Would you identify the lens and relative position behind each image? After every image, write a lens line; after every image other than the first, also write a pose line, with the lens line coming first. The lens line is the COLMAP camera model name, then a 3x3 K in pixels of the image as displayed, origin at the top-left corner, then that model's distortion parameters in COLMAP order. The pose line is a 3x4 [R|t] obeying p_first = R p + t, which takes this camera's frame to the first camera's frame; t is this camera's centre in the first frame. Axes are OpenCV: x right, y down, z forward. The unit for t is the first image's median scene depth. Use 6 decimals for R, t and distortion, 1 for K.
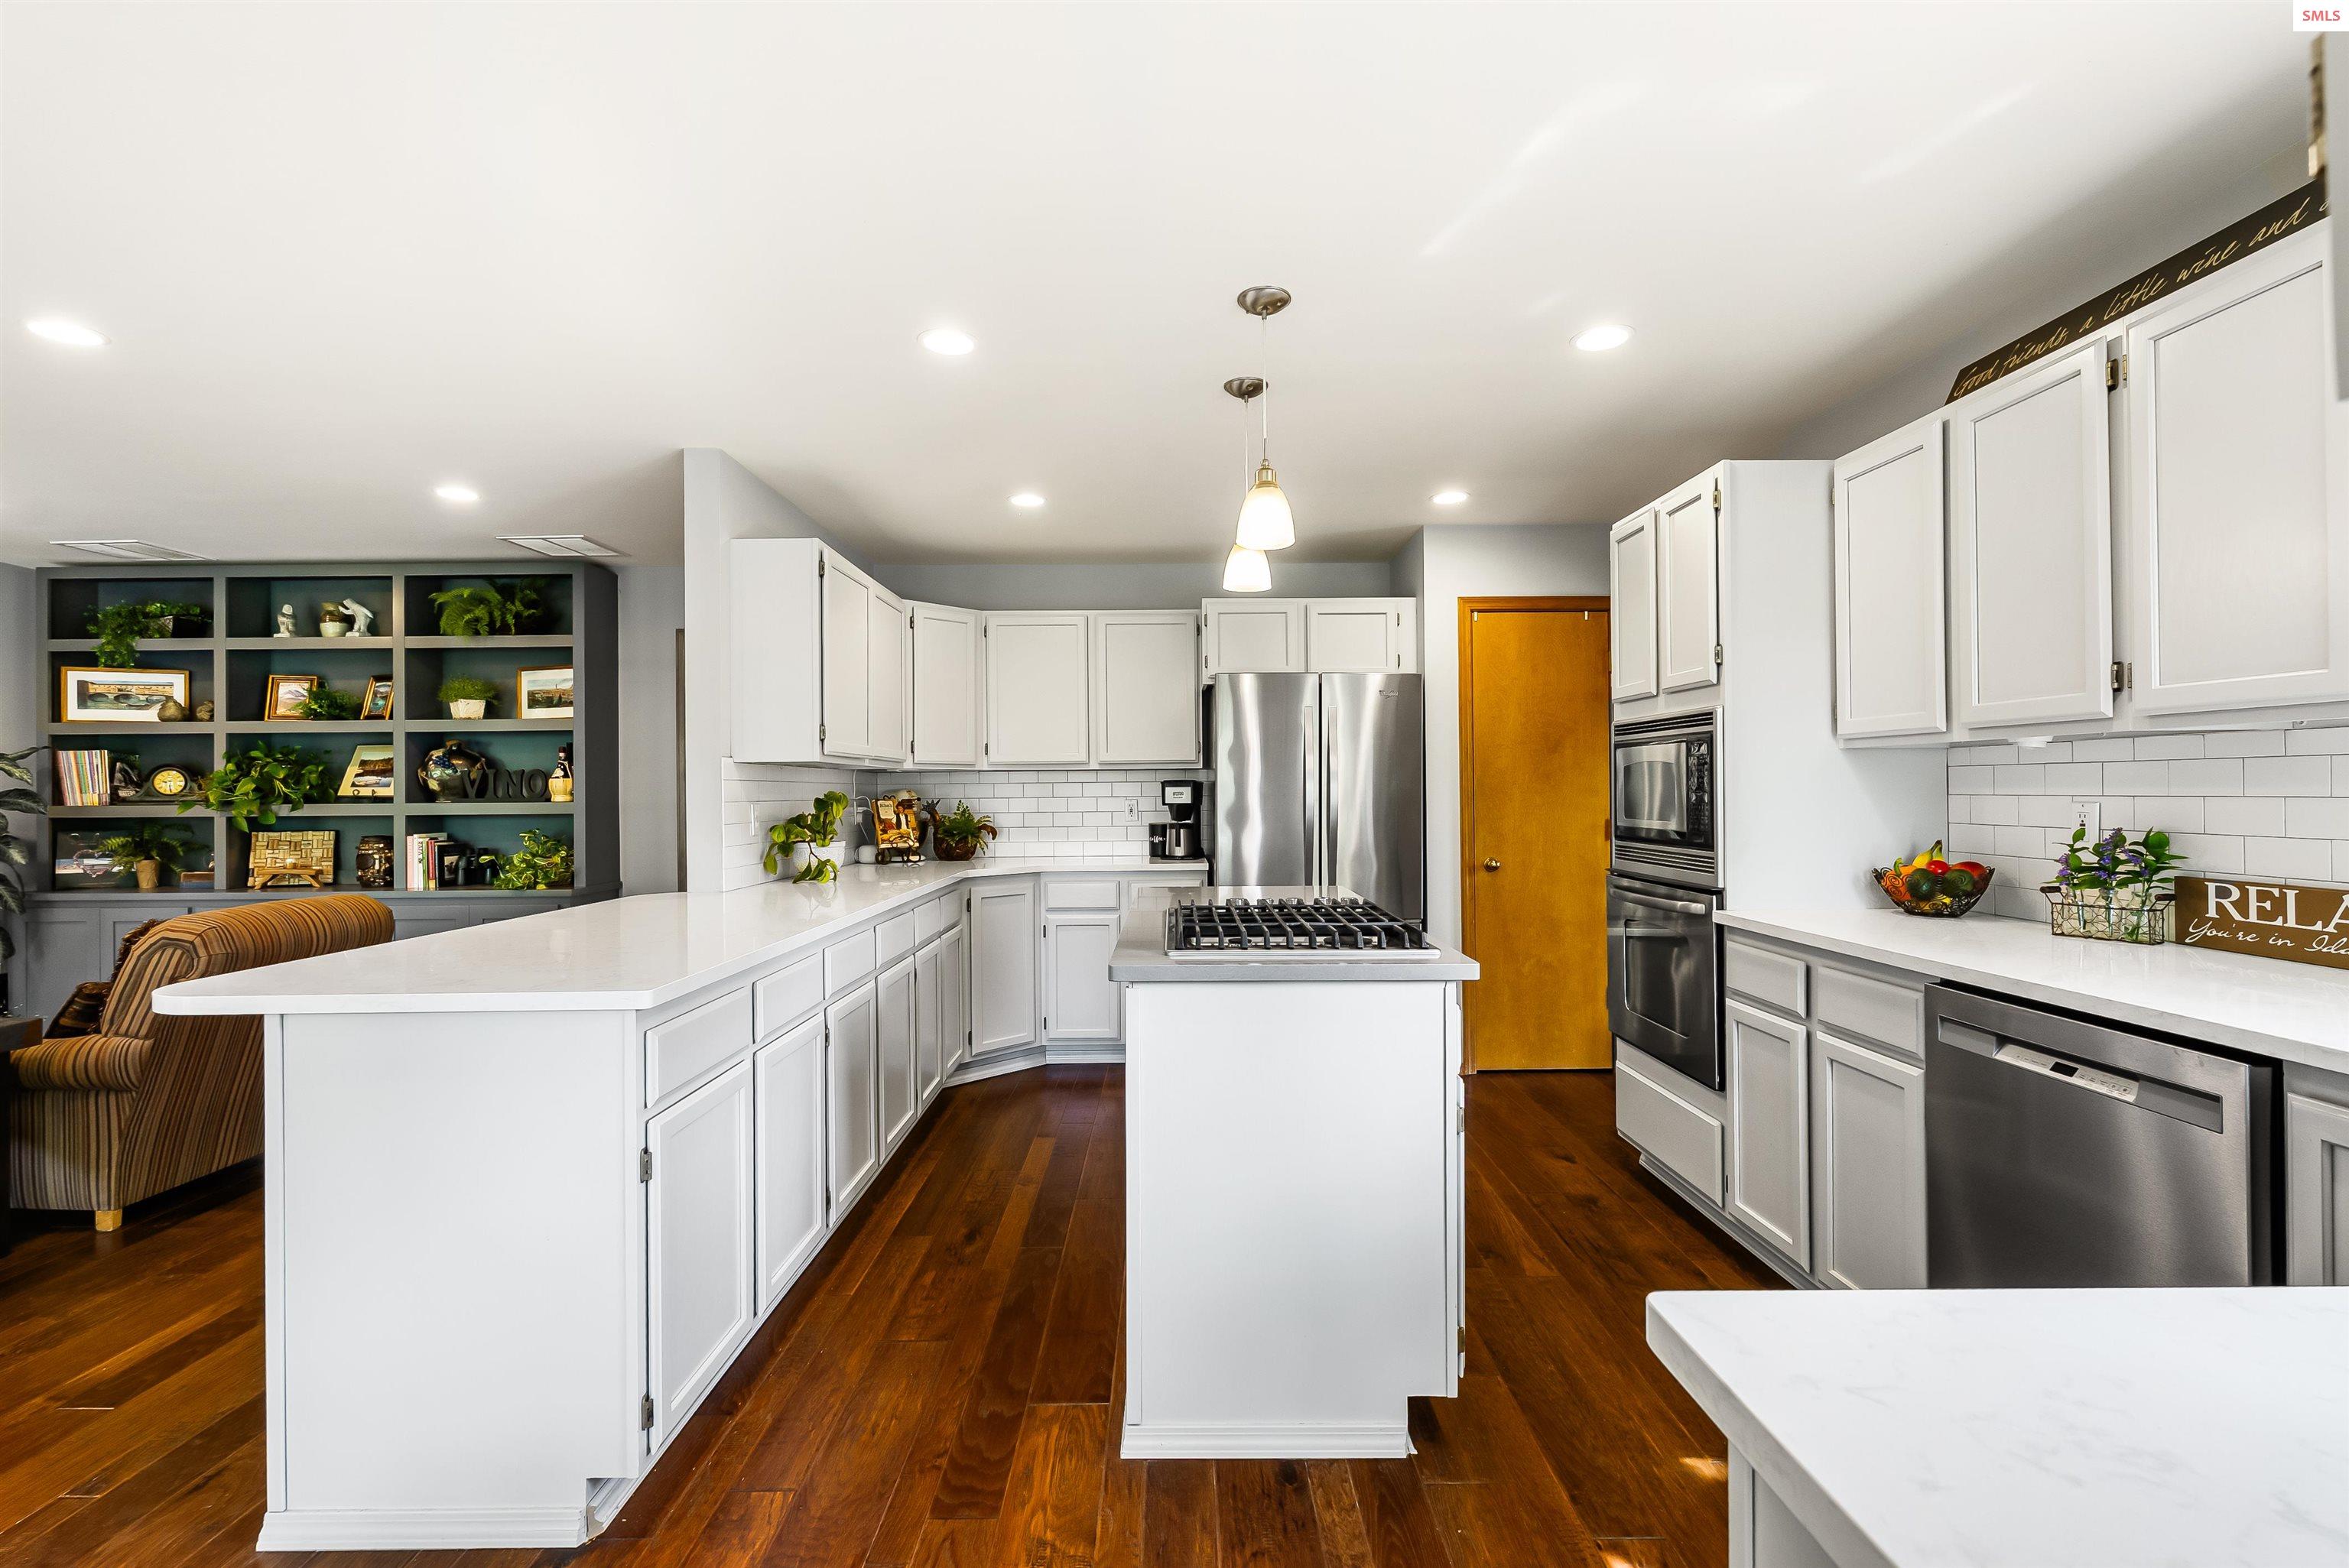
lens RADIAL K [[1035.9, 0, 1172.8], [0, 1035.9, 788.5], [0, 0, 1]] dist [-0.000231, 0.000232]
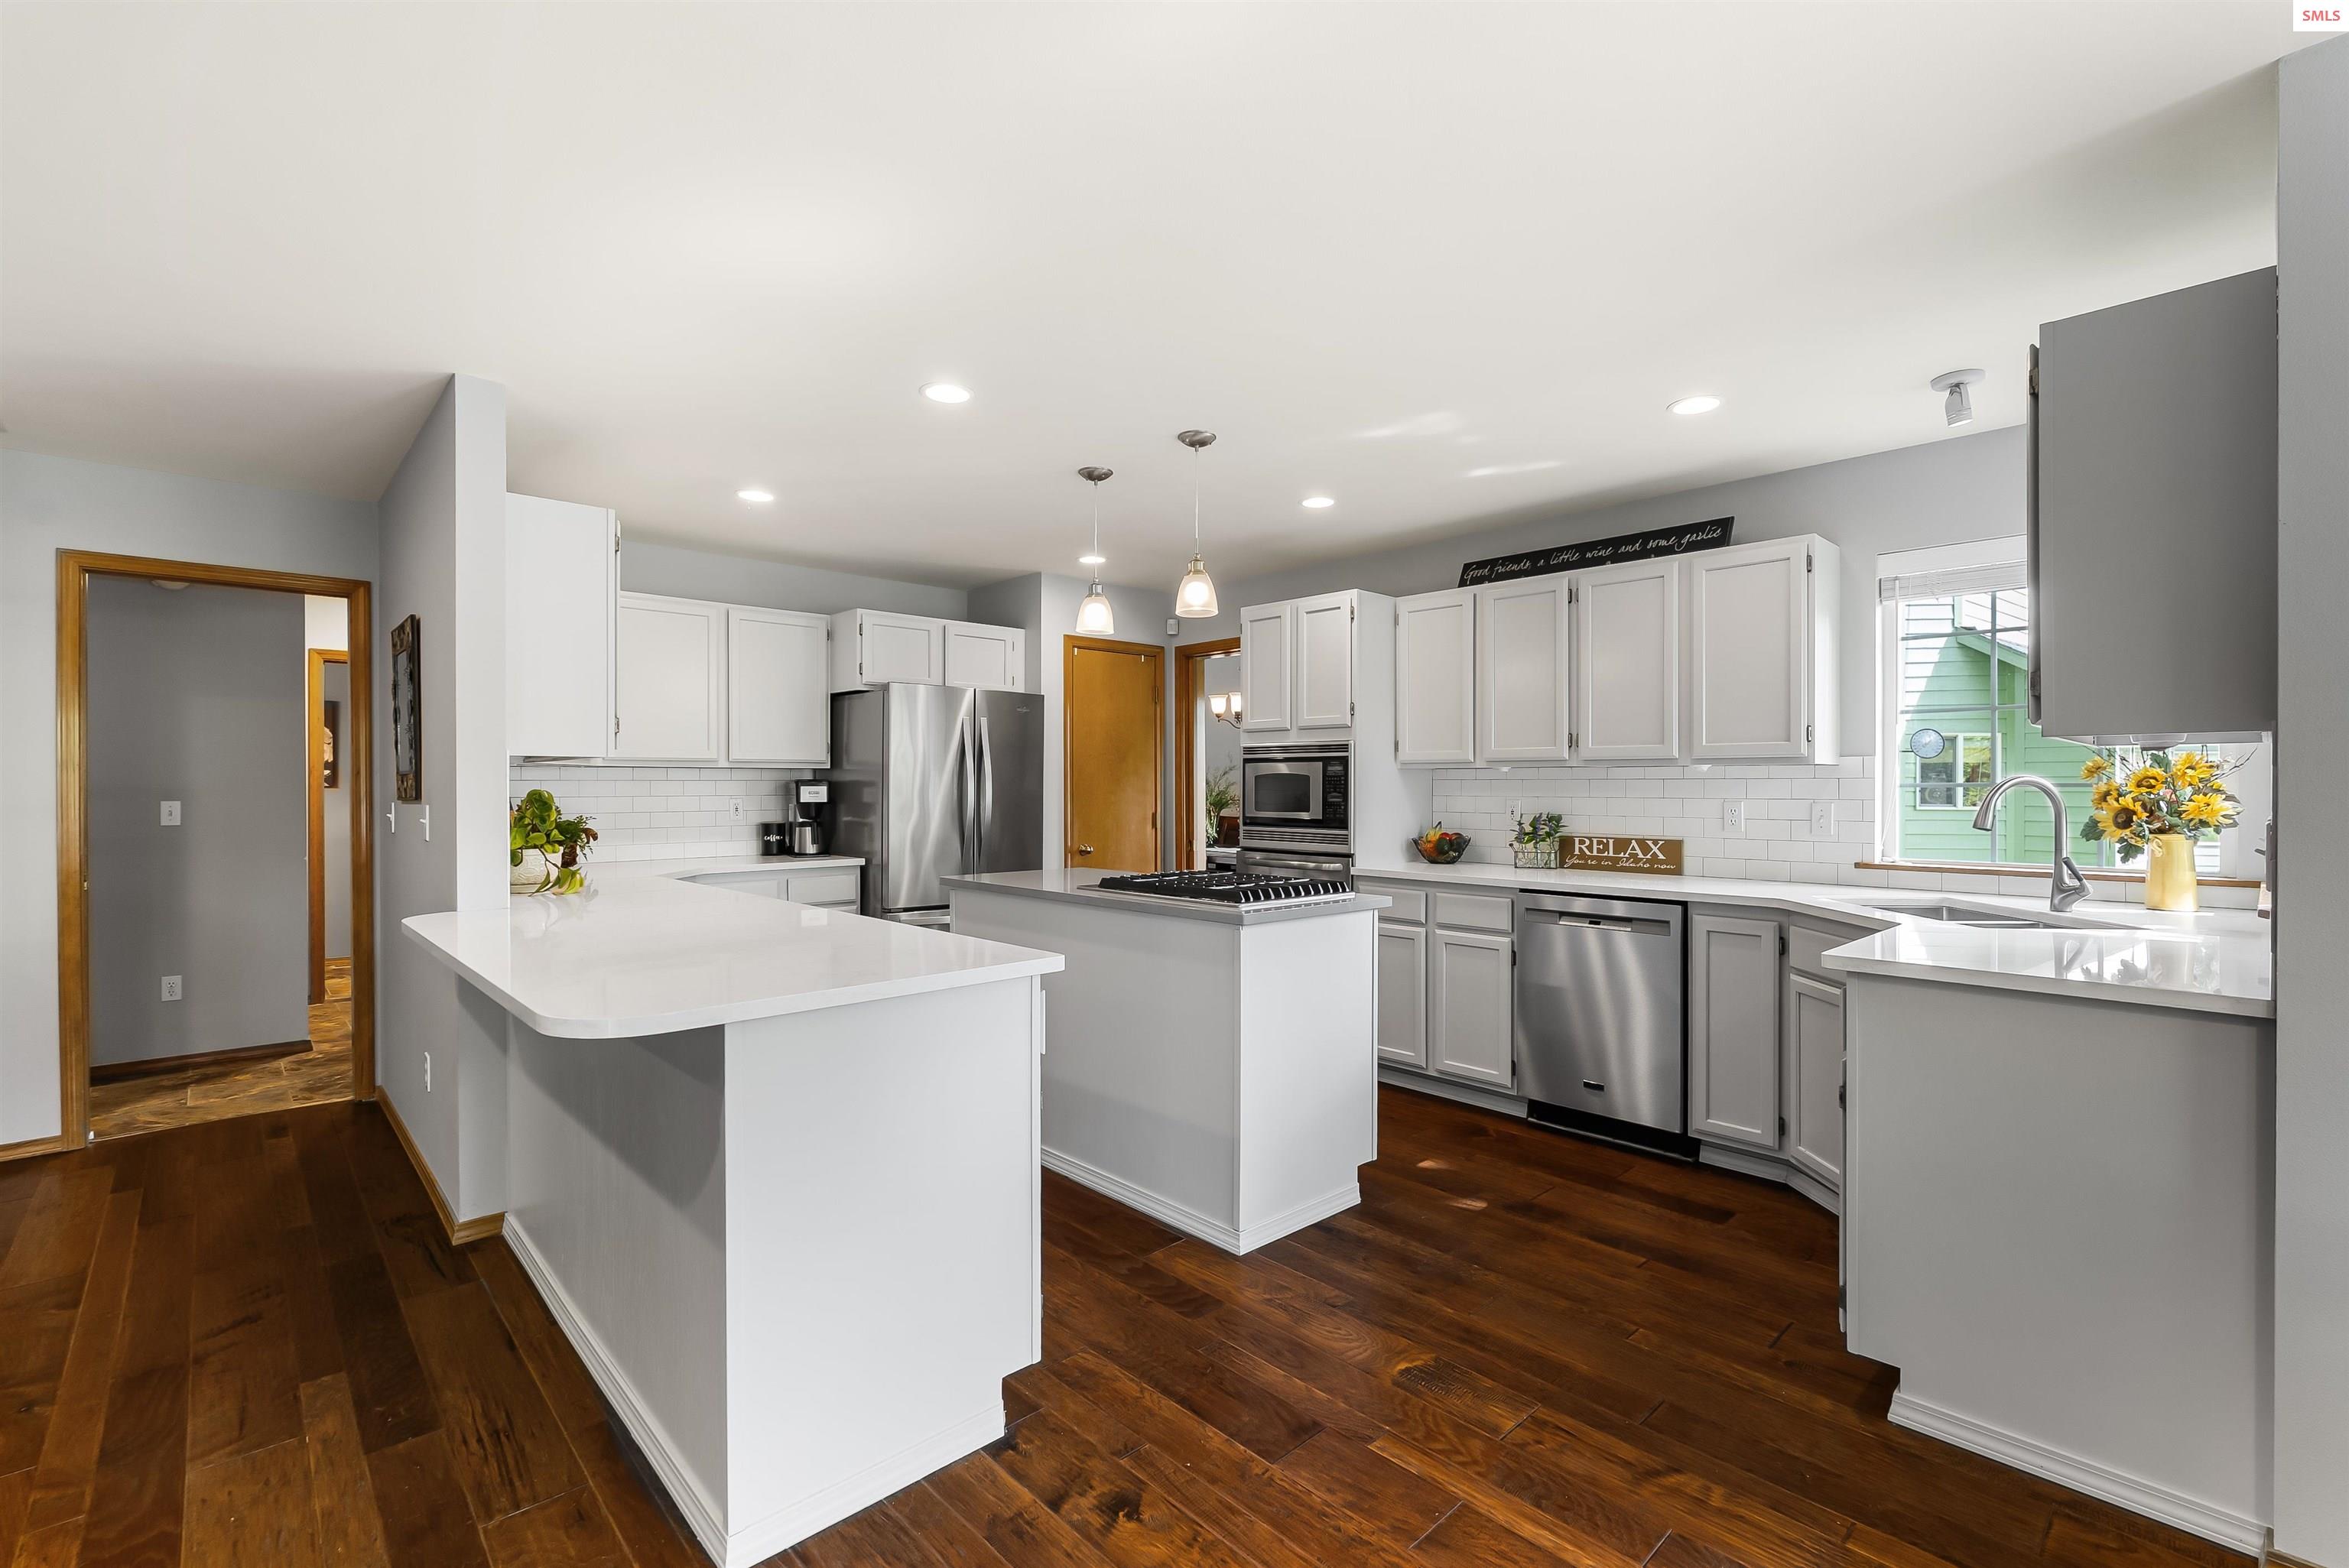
lens RADIAL K [[1035.9, 0, 1166.0], [0, 1035.9, 787.9], [0, 0, 1]] dist [-0.000231, 0.000232]
pose [[0.735707, 0.006303, 0.677271, -0.886209], [-0.007252, 0.999973, -0.001428, -0.001633], [-0.677261, -0.003861, 0.735733, 0.008856]]
